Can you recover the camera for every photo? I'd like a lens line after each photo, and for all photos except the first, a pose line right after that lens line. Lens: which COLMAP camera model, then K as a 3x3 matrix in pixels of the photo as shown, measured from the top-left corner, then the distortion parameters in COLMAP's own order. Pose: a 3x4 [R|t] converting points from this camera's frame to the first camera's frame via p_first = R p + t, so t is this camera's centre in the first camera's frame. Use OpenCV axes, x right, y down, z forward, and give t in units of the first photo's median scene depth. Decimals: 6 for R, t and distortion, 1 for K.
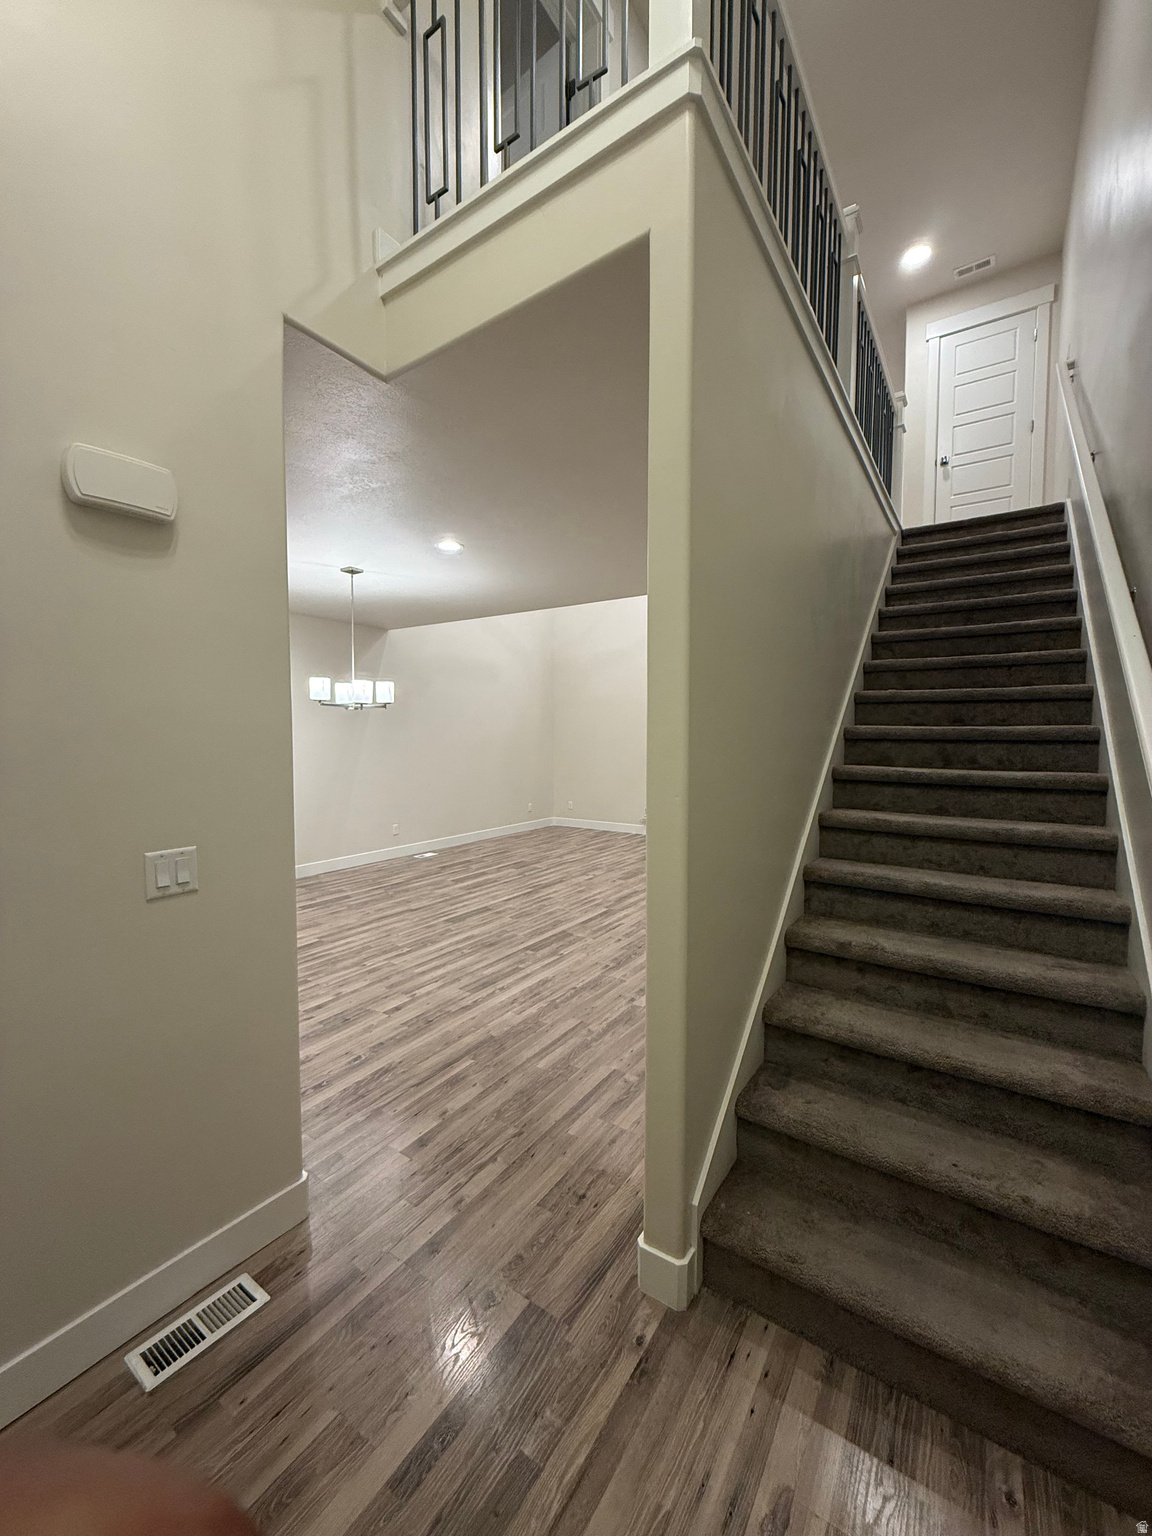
lens RADIAL K [[608.5, 0, 576.0], [0, 608.5, 768.0], [0, 0, 1]] dist [-0.000553, -0.001091]
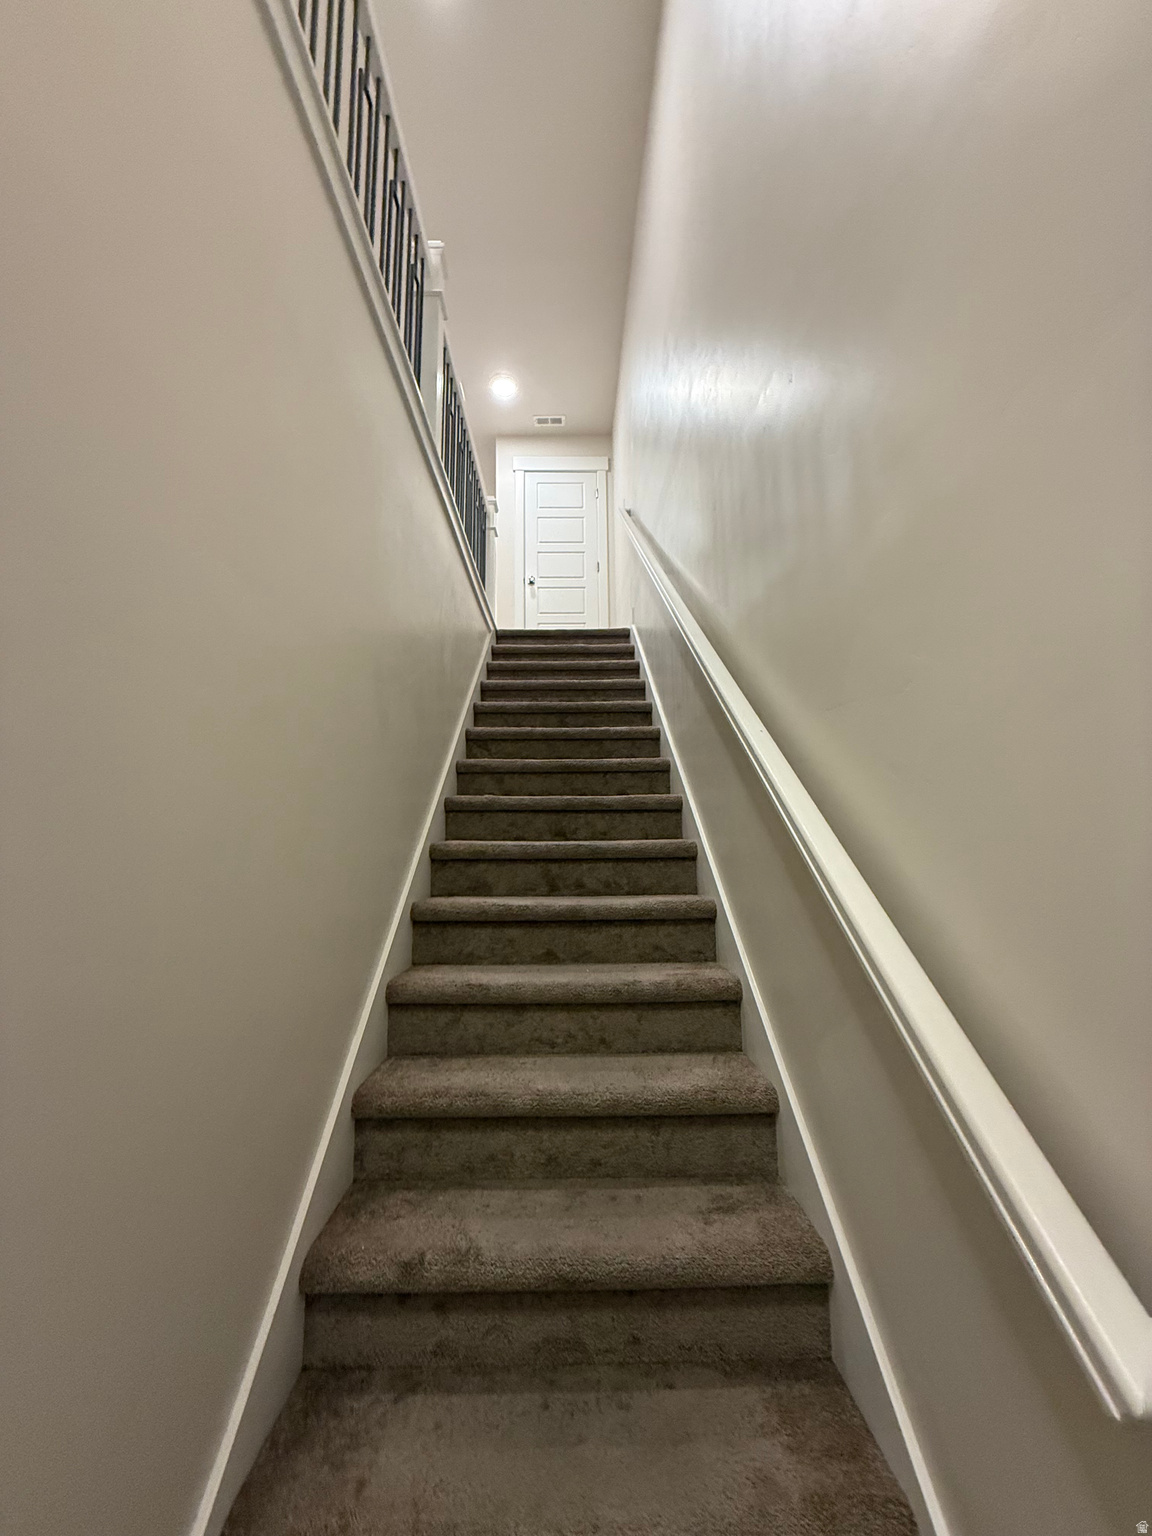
lens RADIAL K [[608.5, 0, 576.0], [0, 608.5, 768.0], [0, 0, 1]] dist [-0.000553, -0.001091]
pose [[0.818940, 0.055232, 0.571215, 0.163259], [0.043087, 0.986631, -0.157173, -0.034432], [-0.572259, 0.153328, 0.805612, 0.299519]]
